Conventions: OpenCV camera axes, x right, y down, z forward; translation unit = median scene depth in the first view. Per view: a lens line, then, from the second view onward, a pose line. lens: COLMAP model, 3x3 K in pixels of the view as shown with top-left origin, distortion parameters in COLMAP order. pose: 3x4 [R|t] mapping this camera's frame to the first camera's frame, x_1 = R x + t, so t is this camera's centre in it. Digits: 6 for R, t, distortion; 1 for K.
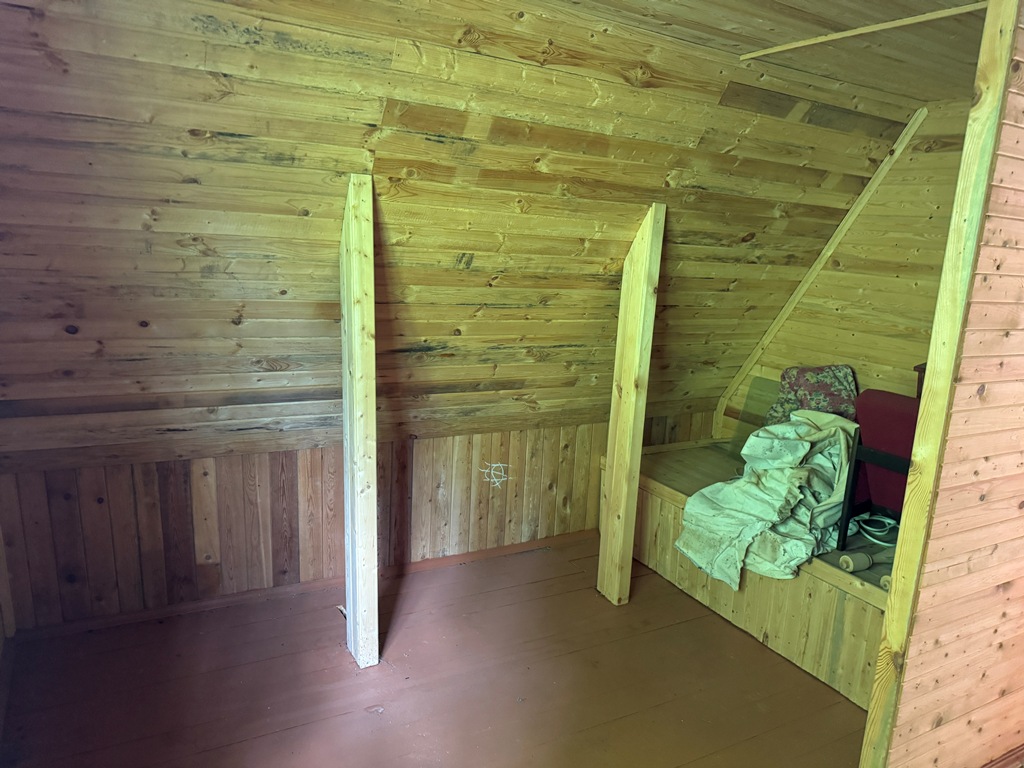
lens RADIAL K [[723.7, 0, 587.2], [0, 723.7, 395.8], [0, 0, 1]] dist [0.061866, -0.068663]
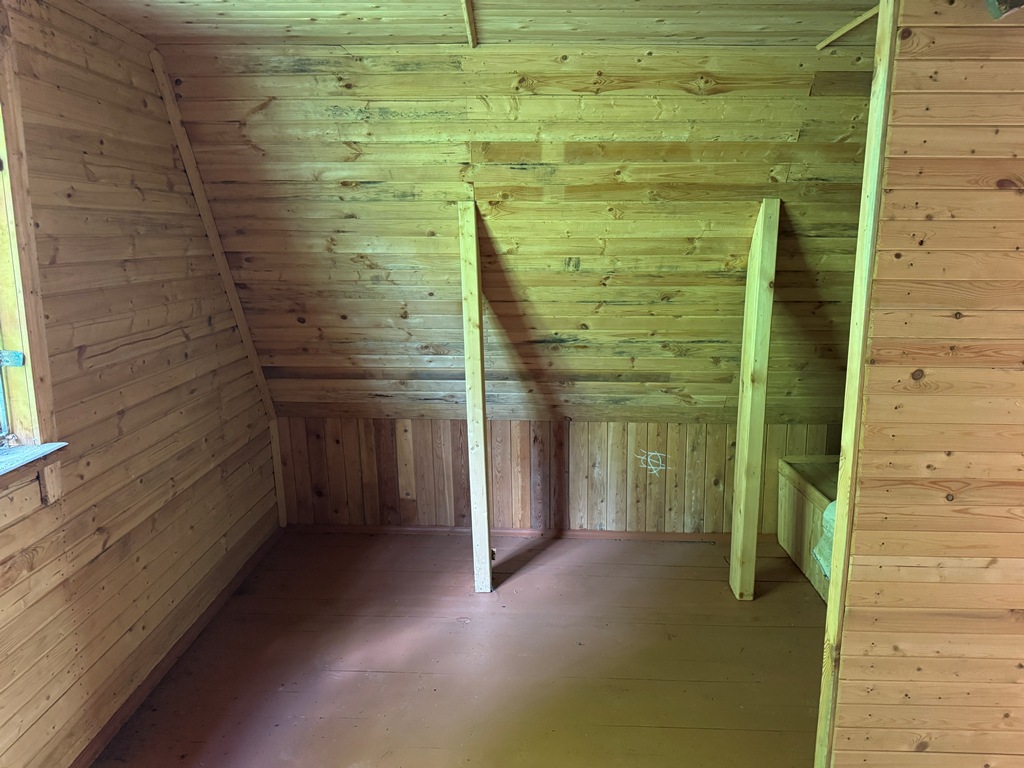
lens RADIAL K [[723.7, 0, 522.8], [0, 723.7, 390.7], [0, 0, 1]] dist [0.061866, -0.068663]
pose [[0.855139, 0.046860, -0.516277, 0.389337], [-0.058736, 0.998251, -0.006681, 0.031637], [0.515061, 0.036037, 0.856396, -0.038603]]
